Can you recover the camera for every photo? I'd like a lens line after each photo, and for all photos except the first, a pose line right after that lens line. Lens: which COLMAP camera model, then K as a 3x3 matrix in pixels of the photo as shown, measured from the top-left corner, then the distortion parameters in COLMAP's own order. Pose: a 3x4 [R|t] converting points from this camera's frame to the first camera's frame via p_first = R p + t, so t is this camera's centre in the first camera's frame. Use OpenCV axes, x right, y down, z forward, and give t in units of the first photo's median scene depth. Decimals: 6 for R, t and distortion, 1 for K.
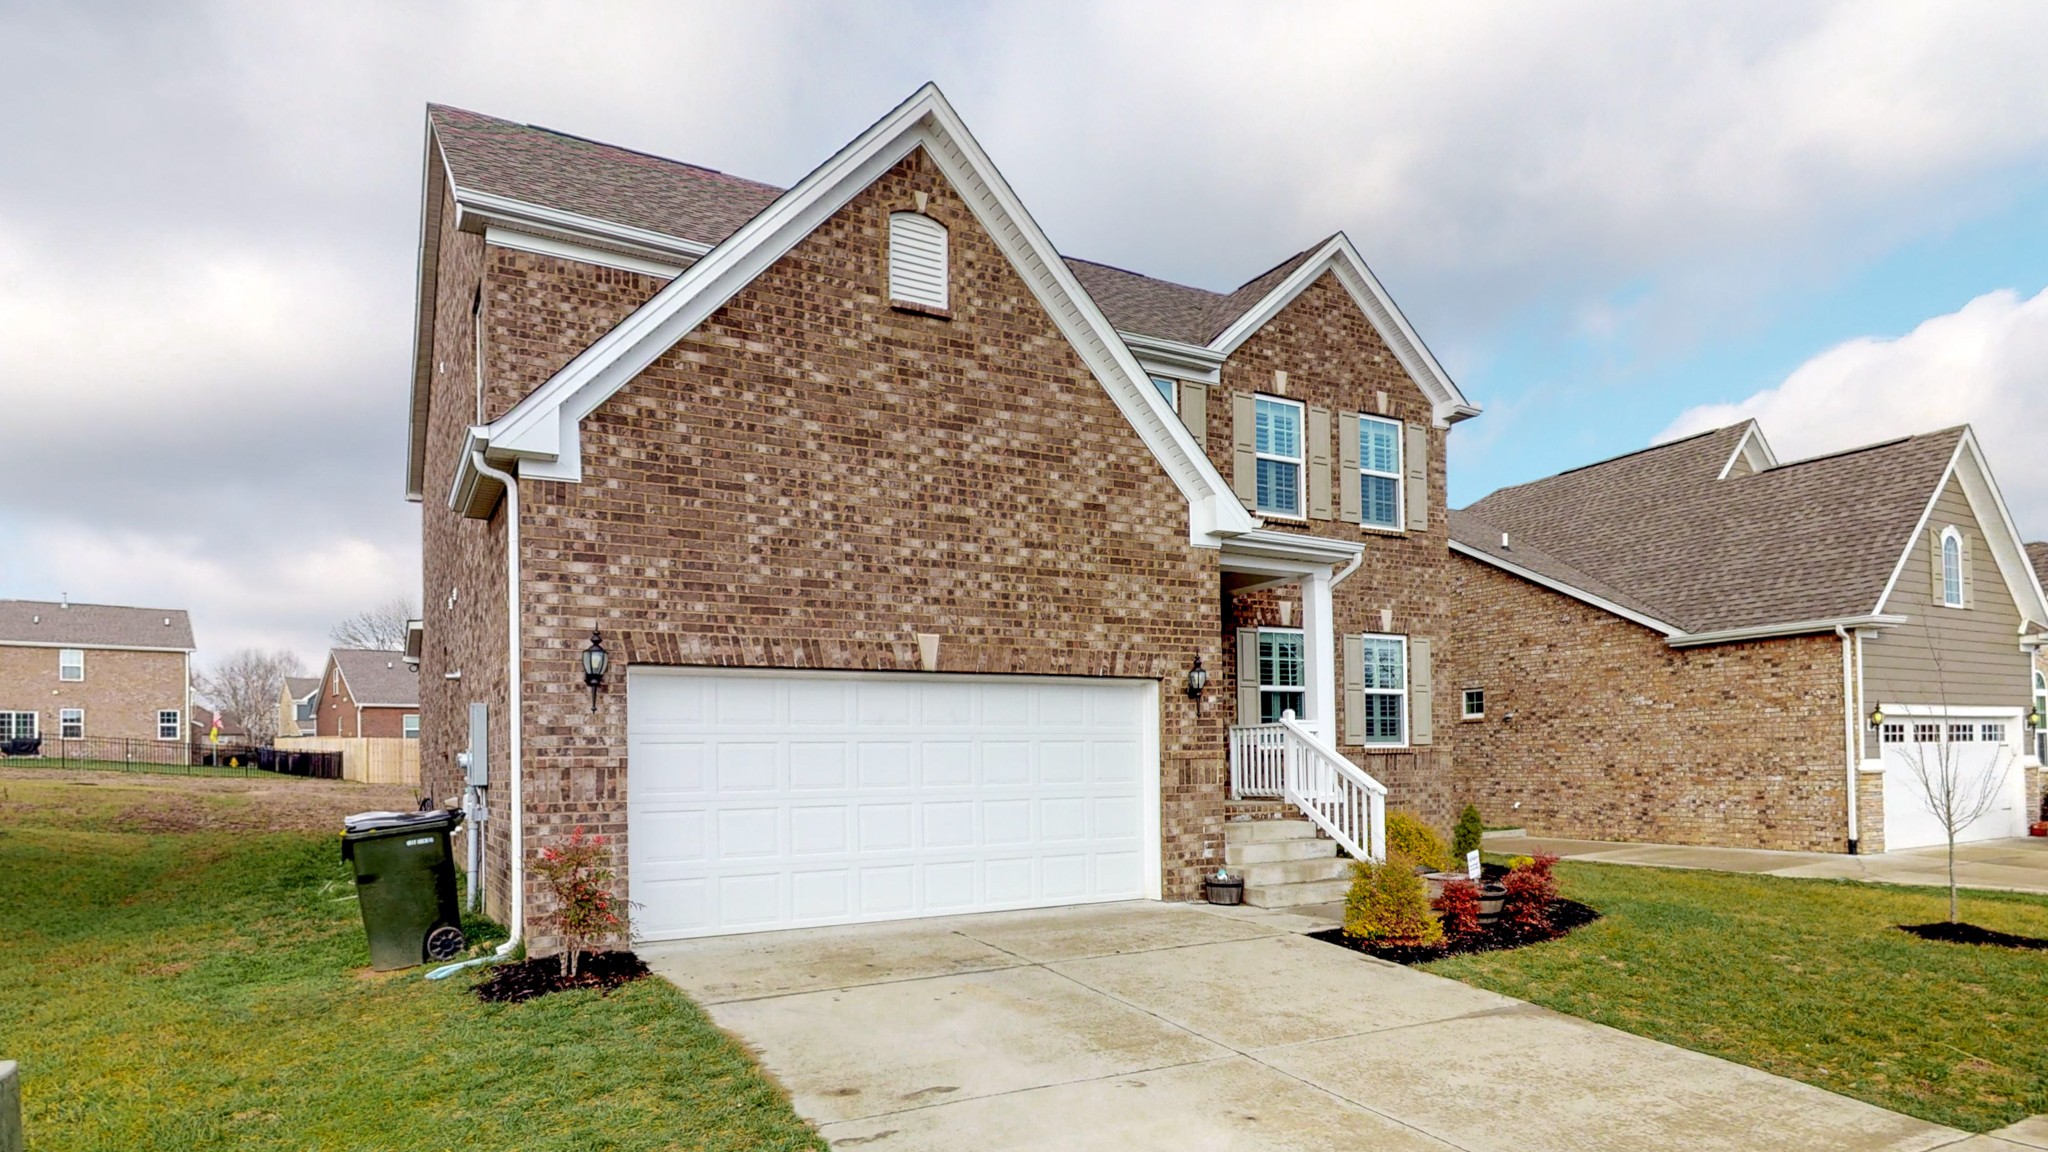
lens RADIAL K [[1166.0, 0, 1049.1], [0, 1166.0, 758.8], [0, 0, 1]] dist [-0.004863, 0.000051]
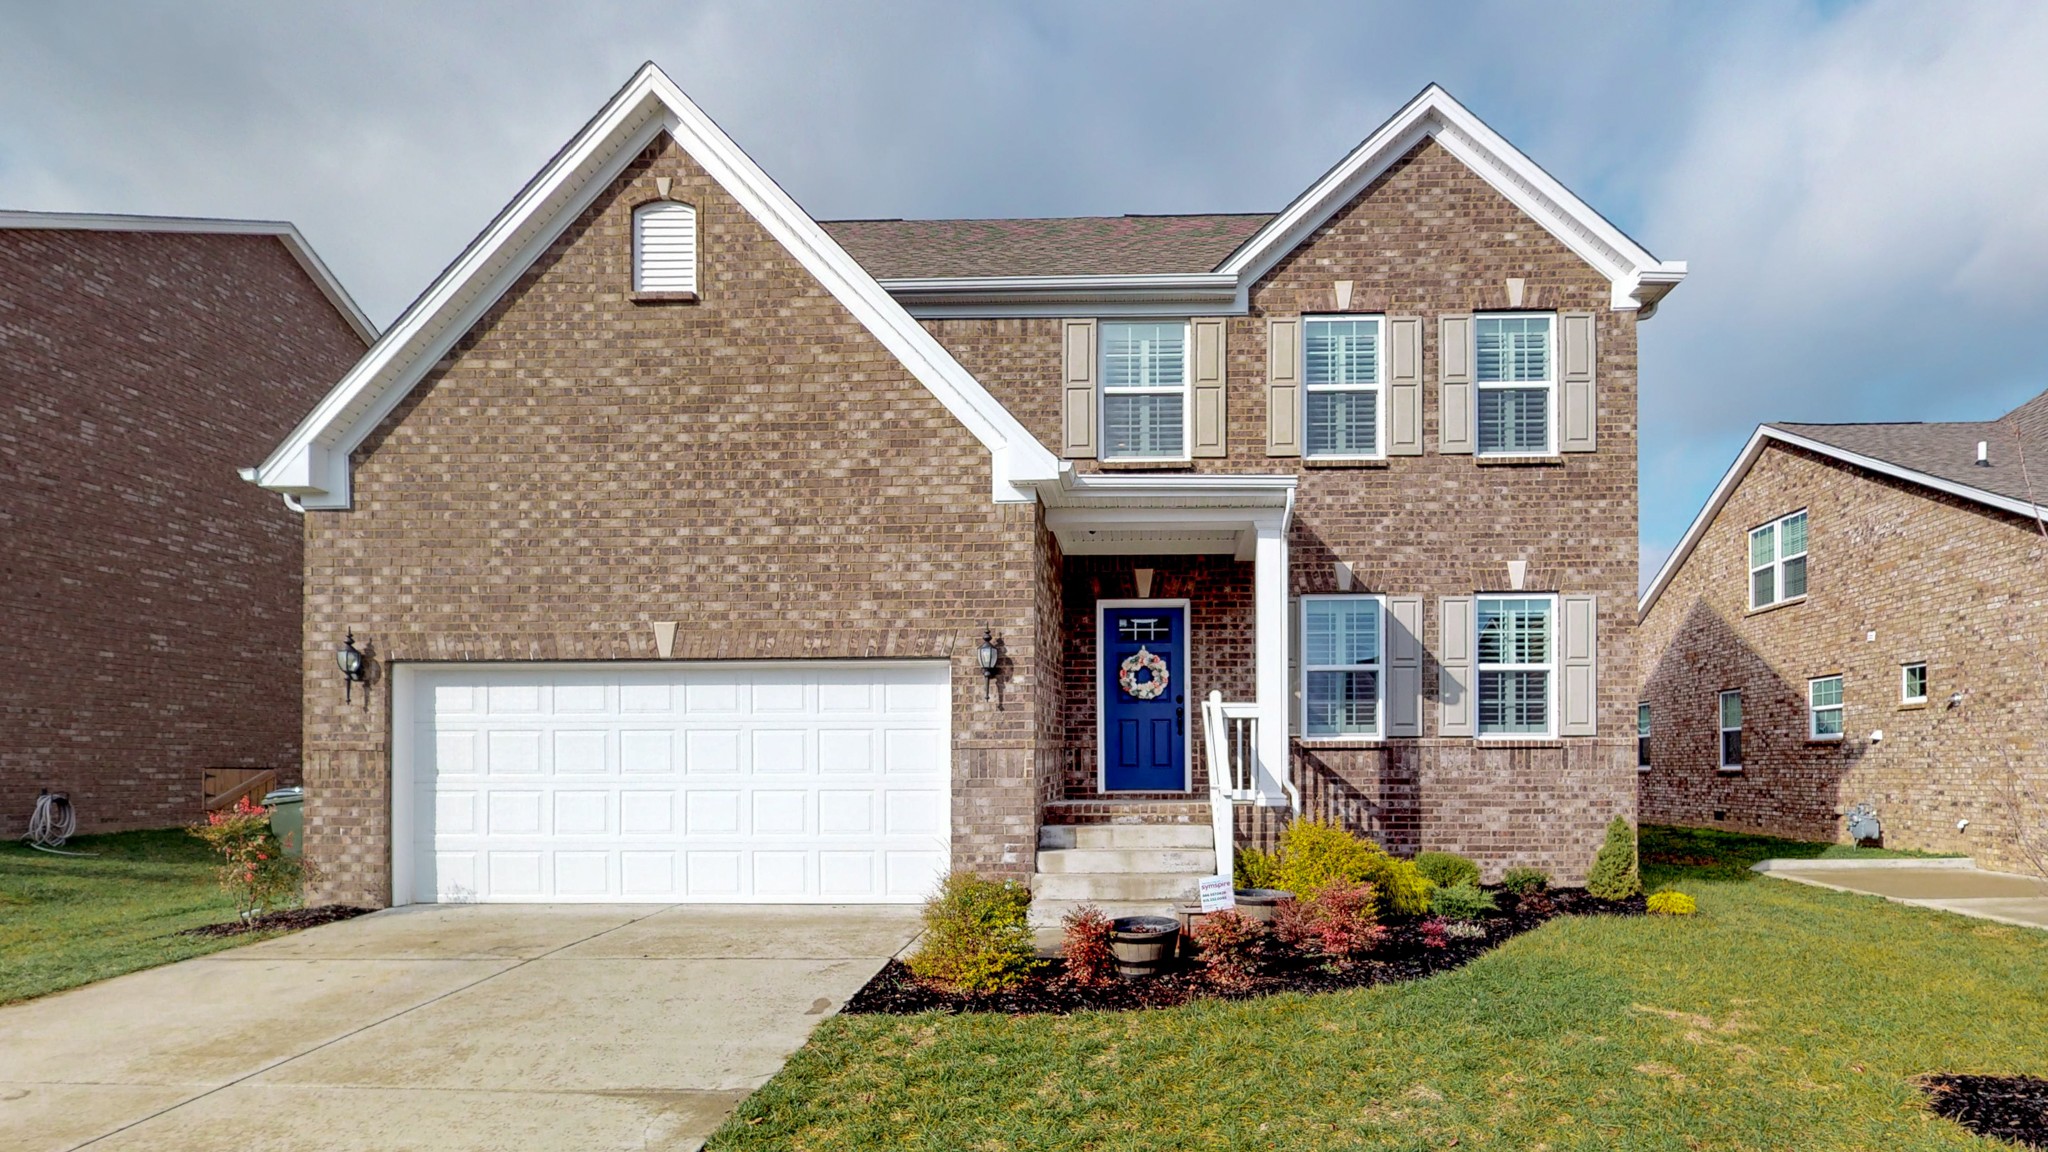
lens RADIAL K [[1036.0, 0, 1136.8], [0, 1036.0, 776.6], [0, 0, 1]] dist [-0.001447, 0.000812]
pose [[0.848946, 0.017790, -0.528180, 0.679040], [-0.008241, 0.999757, 0.020427, 0.004734], [0.528415, -0.012989, 0.848887, 0.433399]]
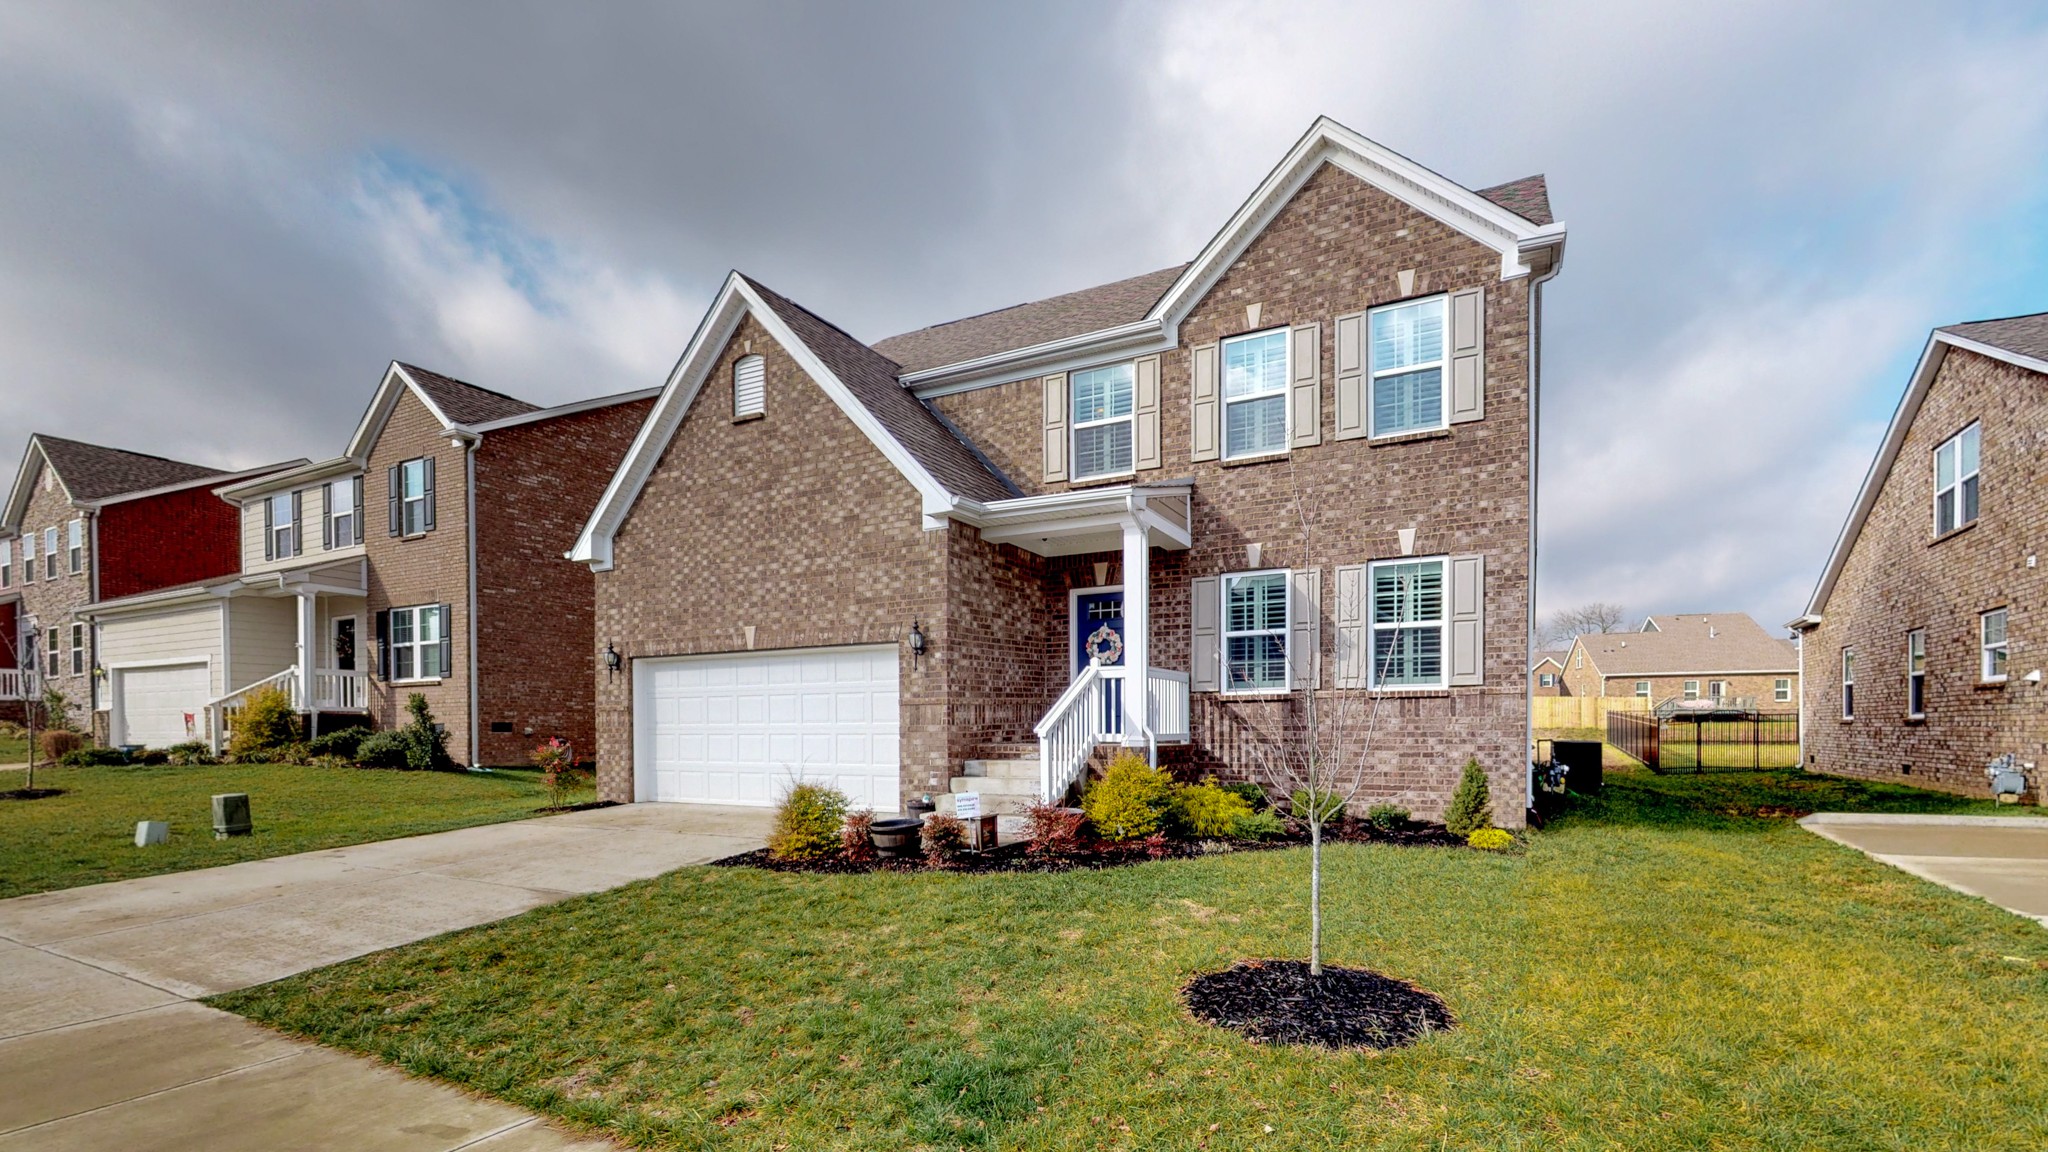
lens RADIAL K [[894.6, 0, 1072.0], [0, 894.6, 751.5], [0, 0, 1]] dist [0.003746, -0.002032]
pose [[0.548730, 0.034360, -0.835293, 1.093166], [0.002043, 0.999097, 0.042440, 0.010840], [0.835997, -0.024994, 0.548164, 0.661429]]
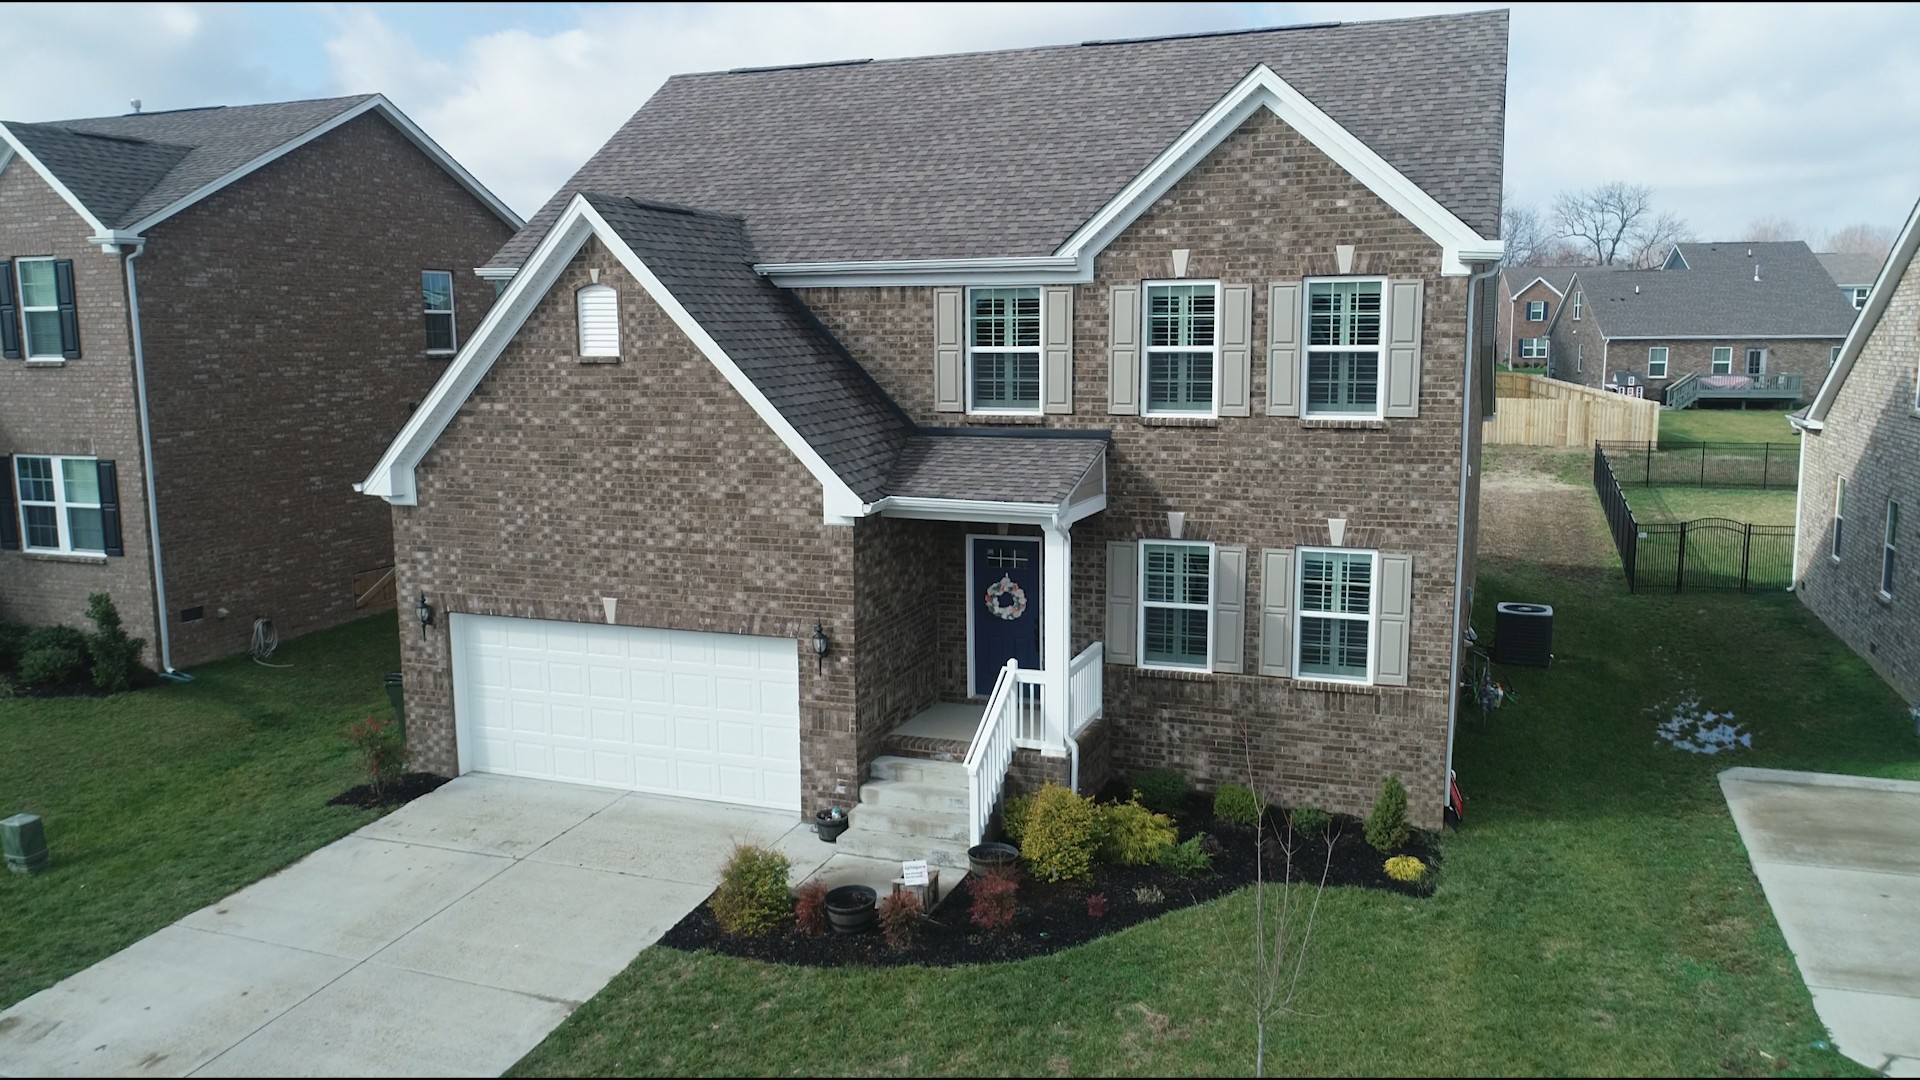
lens RADIAL K [[1398.7, 0, 965.6], [0, 1398.7, 563.2], [0, 0, 1]] dist [0.005611, 0.005168]
pose [[0.630580, 0.136543, -0.764019, 1.352098], [0.002187, 0.984086, 0.177677, -0.419286], [0.776121, -0.113710, 0.620247, 0.288521]]
